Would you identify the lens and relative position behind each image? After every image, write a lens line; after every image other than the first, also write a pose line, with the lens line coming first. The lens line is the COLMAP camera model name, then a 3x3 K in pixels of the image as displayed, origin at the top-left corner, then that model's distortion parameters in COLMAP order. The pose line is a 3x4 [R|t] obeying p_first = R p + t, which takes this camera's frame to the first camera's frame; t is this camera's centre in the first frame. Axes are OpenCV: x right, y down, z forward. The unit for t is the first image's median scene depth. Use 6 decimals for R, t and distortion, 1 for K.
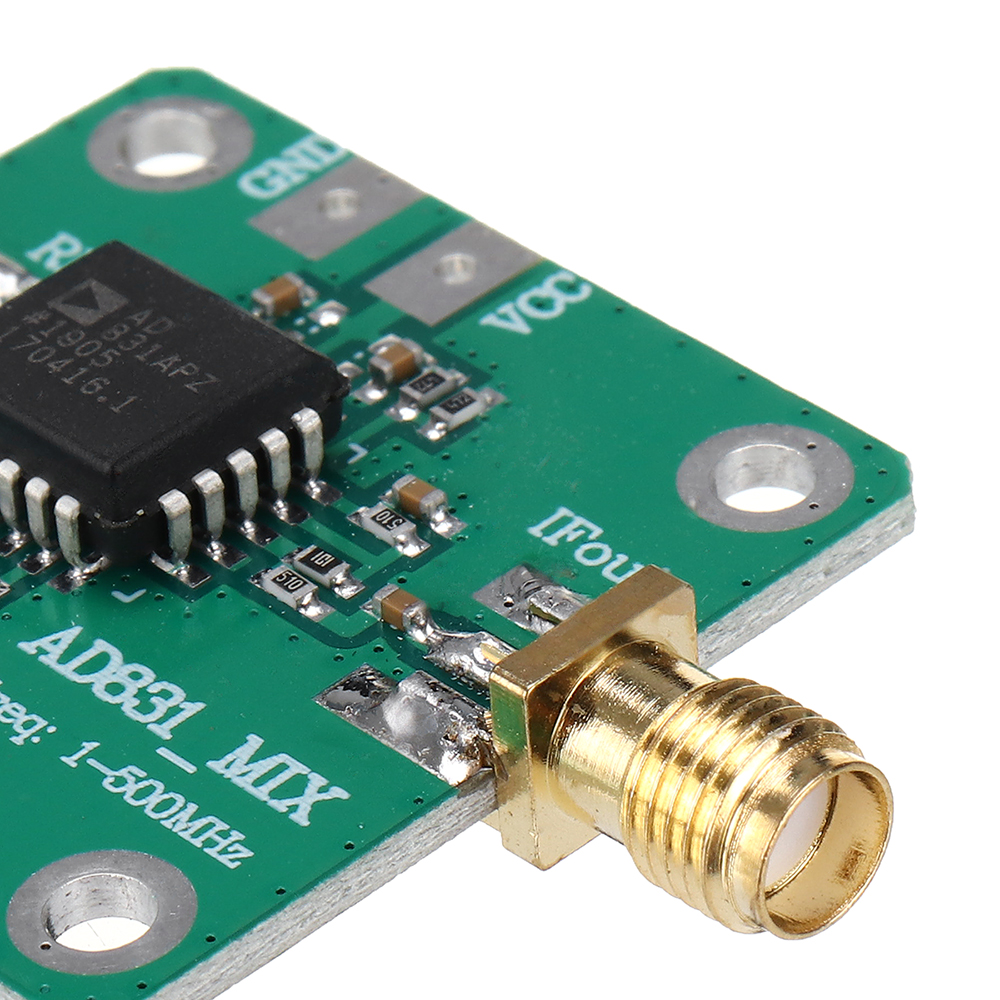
lens RADIAL K [[7465.4, 0, 500.0], [0, 7465.4, 500.0], [0, 0, 1]] dist [0.341190, -6.867002]
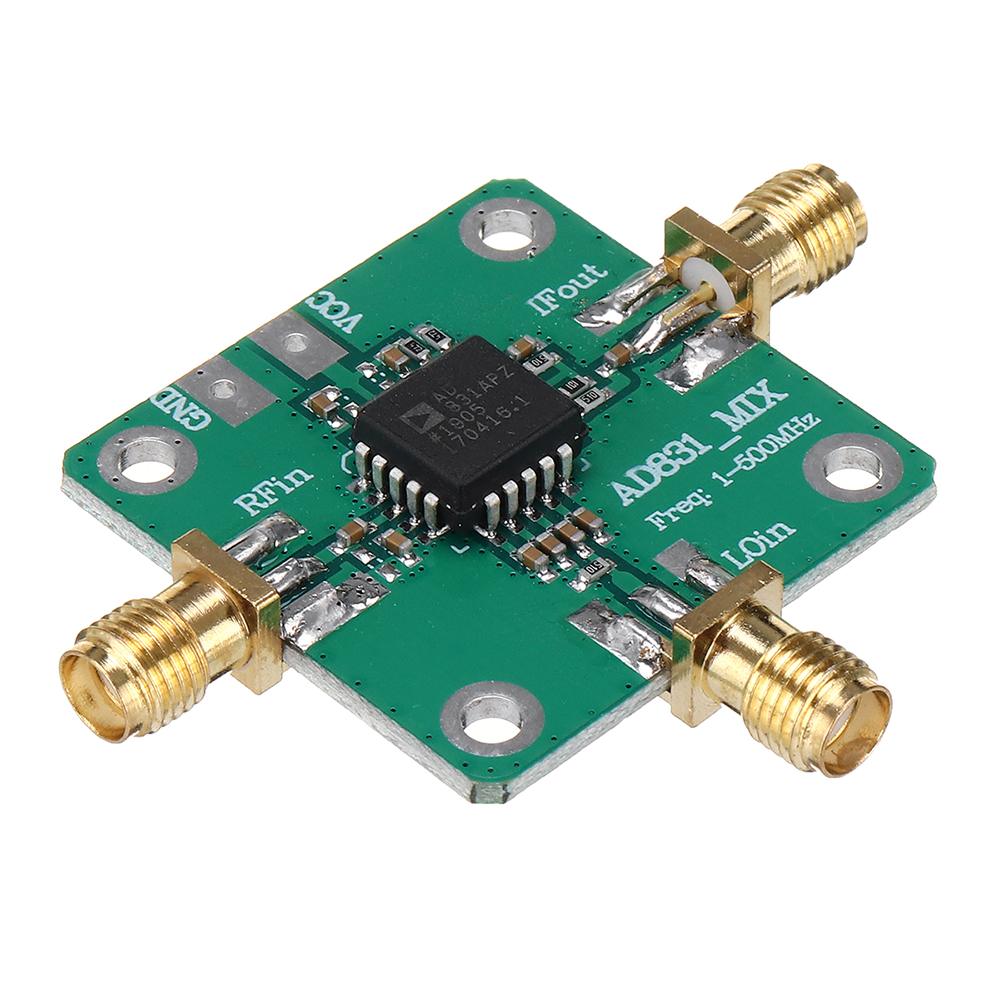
lens RADIAL K [[6270.9, 0, 567.0], [0, 6270.9, 498.8], [0, 0, 1]] dist [0.013500, 18.666463]
pose [[-0.001433, -0.651117, 0.758976, -1.218570], [0.607053, 0.602563, 0.518078, -0.778651], [-0.794660, 0.461482, 0.394399, 0.412687]]
